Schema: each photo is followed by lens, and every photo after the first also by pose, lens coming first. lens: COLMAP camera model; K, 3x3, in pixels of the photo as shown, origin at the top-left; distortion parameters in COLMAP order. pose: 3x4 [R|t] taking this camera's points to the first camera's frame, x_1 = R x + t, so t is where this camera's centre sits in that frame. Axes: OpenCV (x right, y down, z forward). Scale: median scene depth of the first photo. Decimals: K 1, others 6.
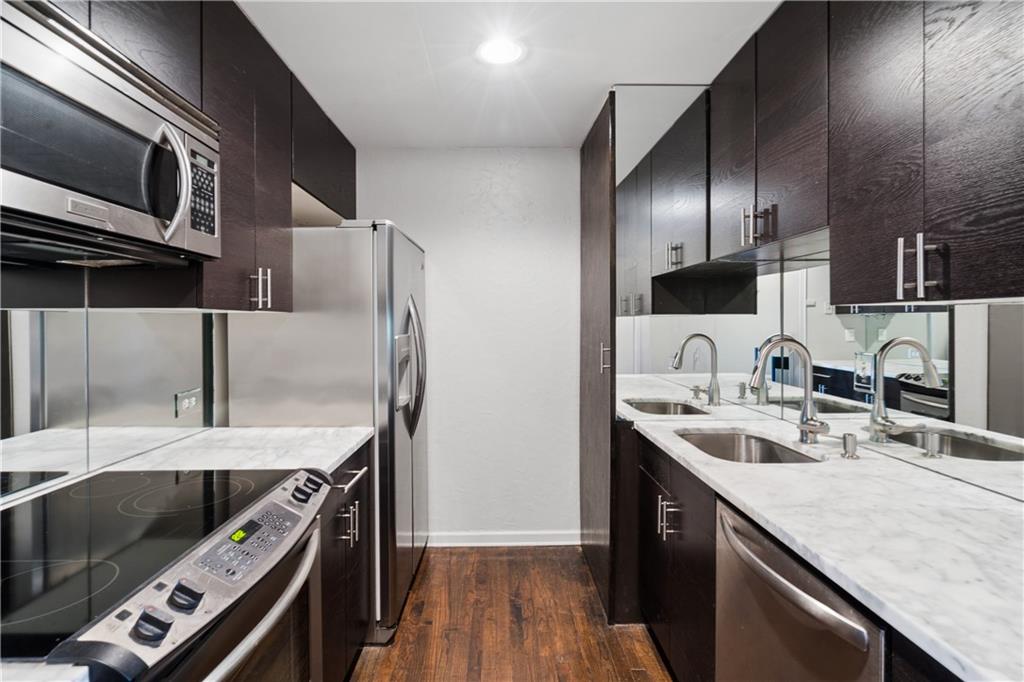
lens RADIAL K [[477.7, 0, 505.2], [0, 477.7, 329.5], [0, 0, 1]] dist [-0.001204, 0.000026]
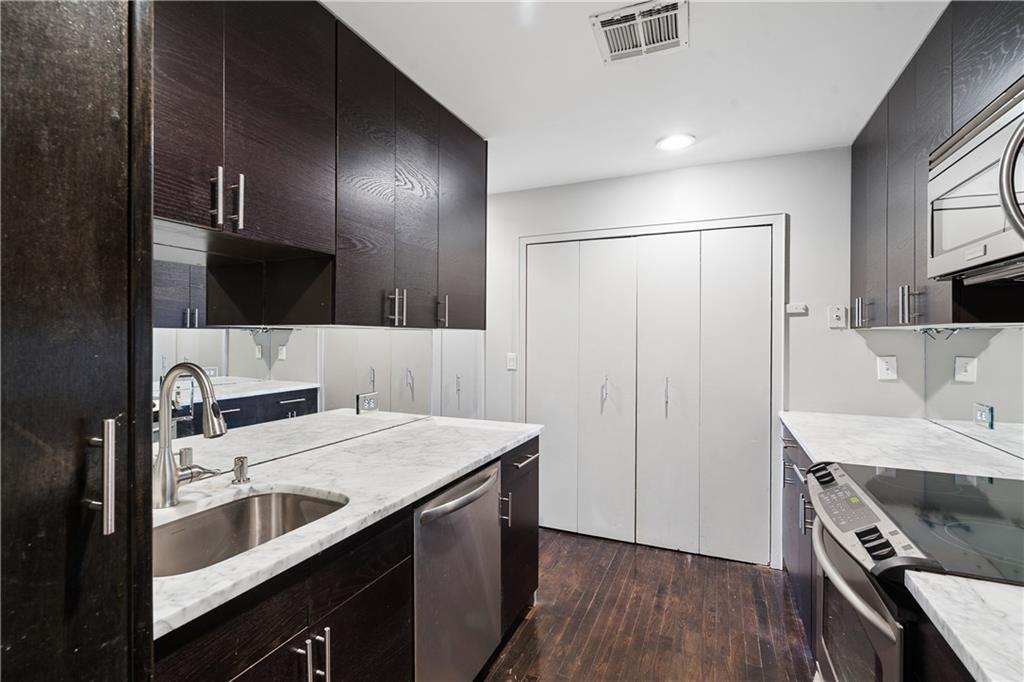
lens RADIAL K [[477.7, 0, 505.2], [0, 477.7, 329.5], [0, 0, 1]] dist [-0.001204, 0.000026]
pose [[-0.910141, 0.007032, 0.414240, -0.120557], [0.008815, 0.999958, 0.002394, -0.028007], [-0.414205, 0.005831, -0.910165, 1.363251]]
